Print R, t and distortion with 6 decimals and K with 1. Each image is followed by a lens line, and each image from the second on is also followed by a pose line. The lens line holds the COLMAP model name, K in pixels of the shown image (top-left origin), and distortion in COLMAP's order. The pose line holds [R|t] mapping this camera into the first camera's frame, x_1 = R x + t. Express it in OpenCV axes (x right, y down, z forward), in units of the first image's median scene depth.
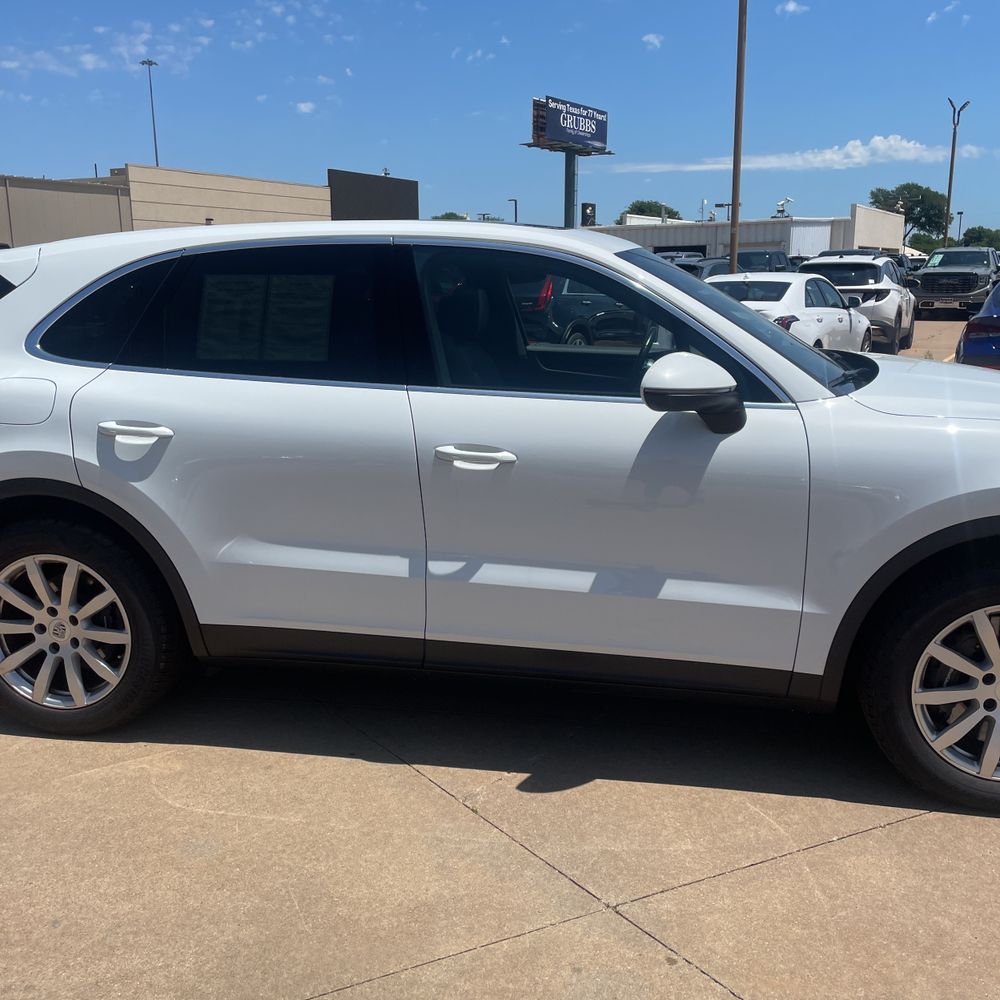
lens RADIAL K [[1006.5, 0, 517.1], [0, 1006.5, 495.5], [0, 0, 1]] dist [0.103378, -0.143079]
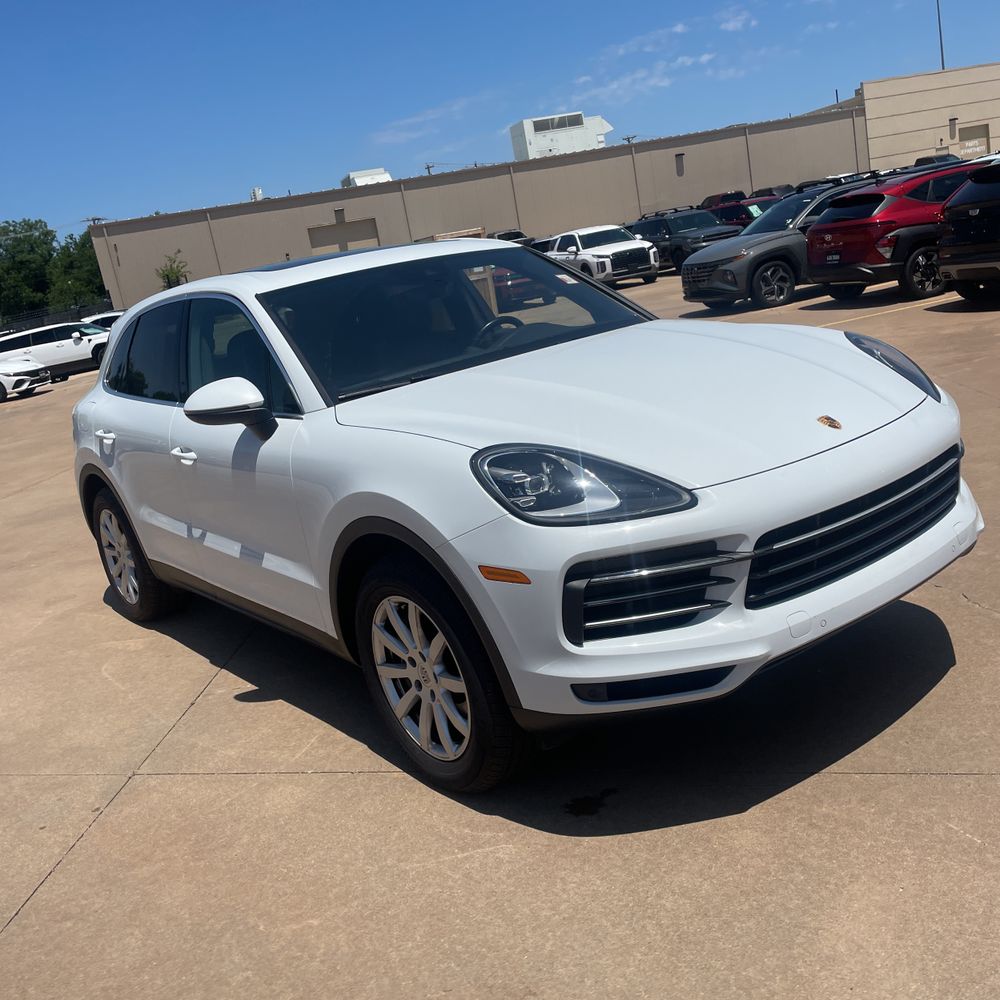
lens RADIAL K [[1012.1, 0, 499.9], [0, 1012.1, 495.8], [0, 0, 1]] dist [0.092572, -0.138943]
pose [[0.724882, 0.032692, -0.688097, 1.161333], [0.022105, 0.997255, 0.070668, -0.067946], [0.688519, -0.066437, 0.722169, 0.259989]]
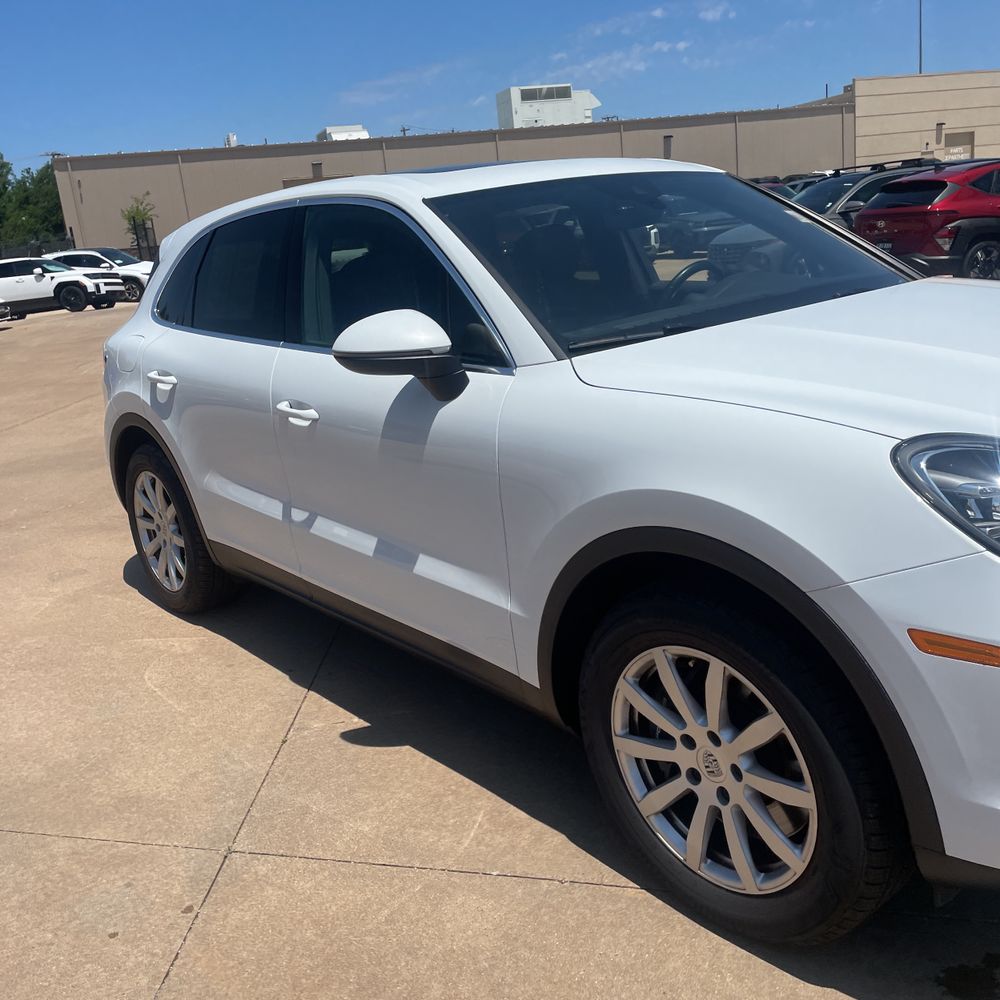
lens RADIAL K [[1012.3, 0, 489.1], [0, 1012.3, 499.6], [0, 0, 1]] dist [0.085014, -0.116237]
pose [[0.749618, 0.101611, -0.654025, 0.748251], [-0.049629, 0.993993, 0.097546, -0.057429], [0.660008, -0.040664, 0.750158, 0.316778]]
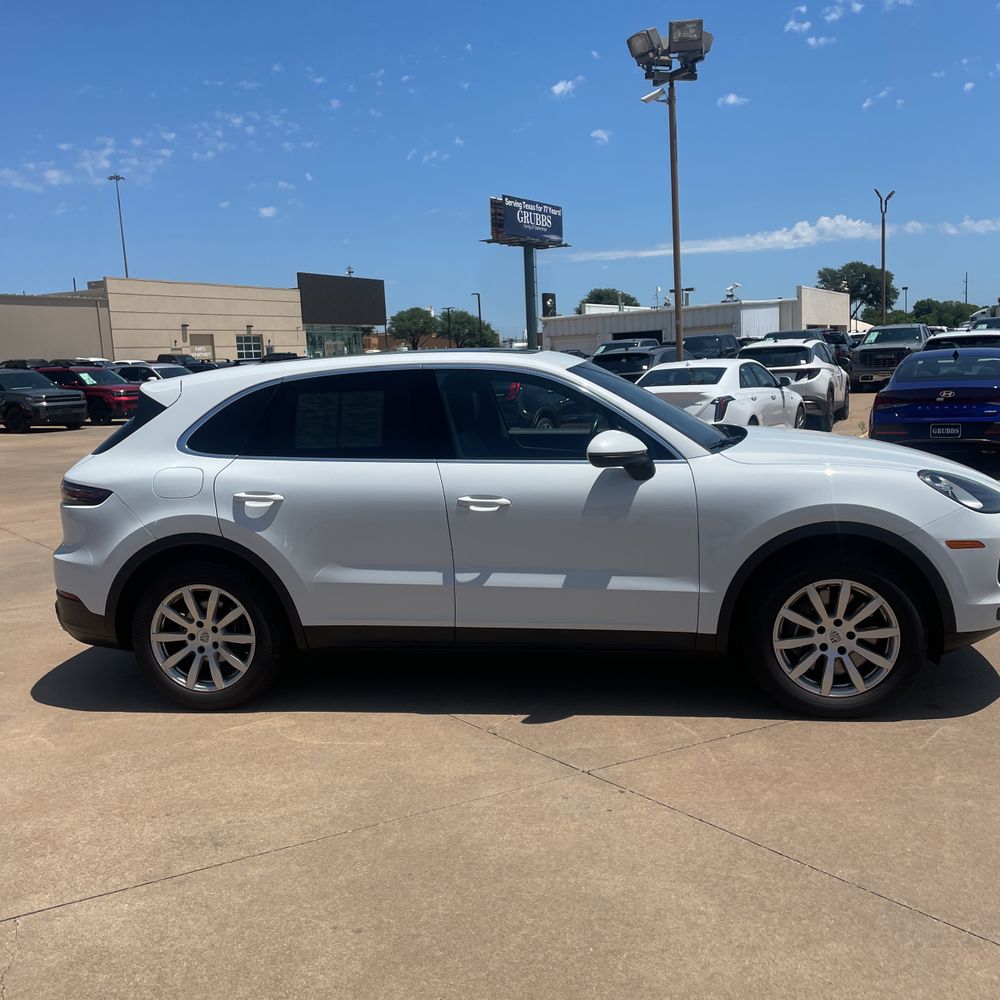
lens RADIAL K [[1012.1, 0, 499.9], [0, 1012.1, 495.8], [0, 0, 1]] dist [0.092572, -0.138943]
pose [[0.998900, -0.045235, 0.012338, -0.034279], [0.046112, 0.995417, -0.083781, 0.076308], [-0.008492, 0.084258, 0.996408, -0.510842]]
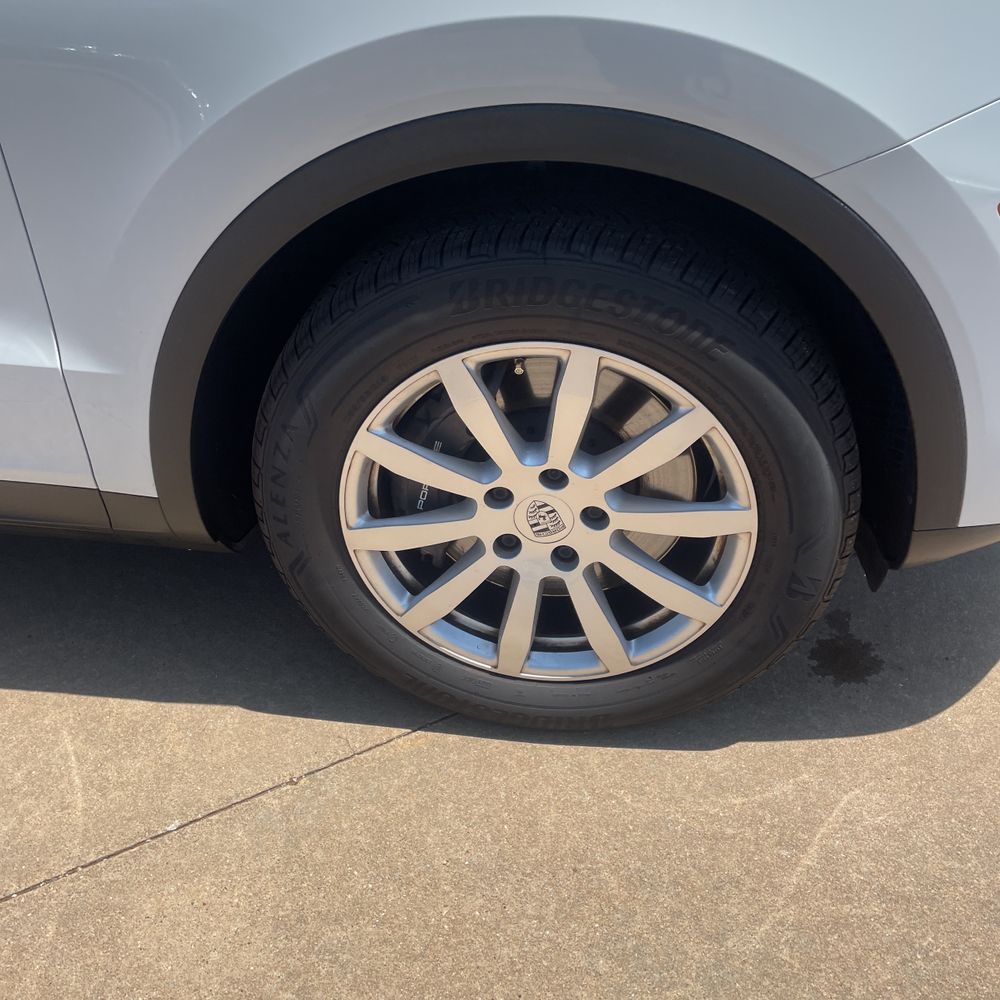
lens RADIAL K [[1012.1, 0, 499.9], [0, 1012.1, 495.8], [0, 0, 1]] dist [0.092572, -0.138943]
pose [[0.998711, -0.043938, 0.025413, 0.409156], [0.031059, 0.924997, 0.378702, 0.008232], [-0.040147, -0.377425, 0.925170, 0.532448]]
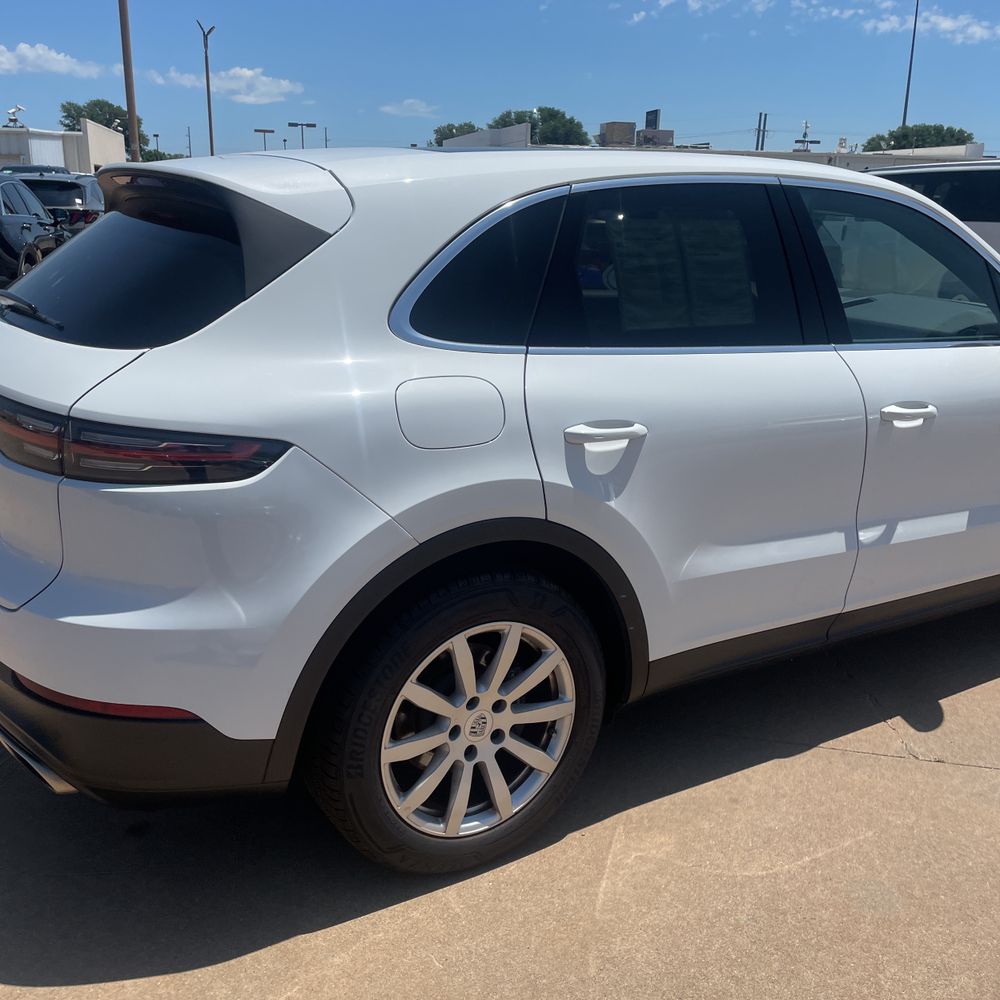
lens RADIAL K [[1008.3, 0, 500.0], [0, 1008.3, 500.0], [0, 0, 1]] dist [0.099039, -0.138653]
pose [[0.741356, -0.166642, 0.650094, -0.920316], [0.116457, 0.985929, 0.119924, -0.112700], [-0.660931, -0.013198, 0.750331, 0.489594]]
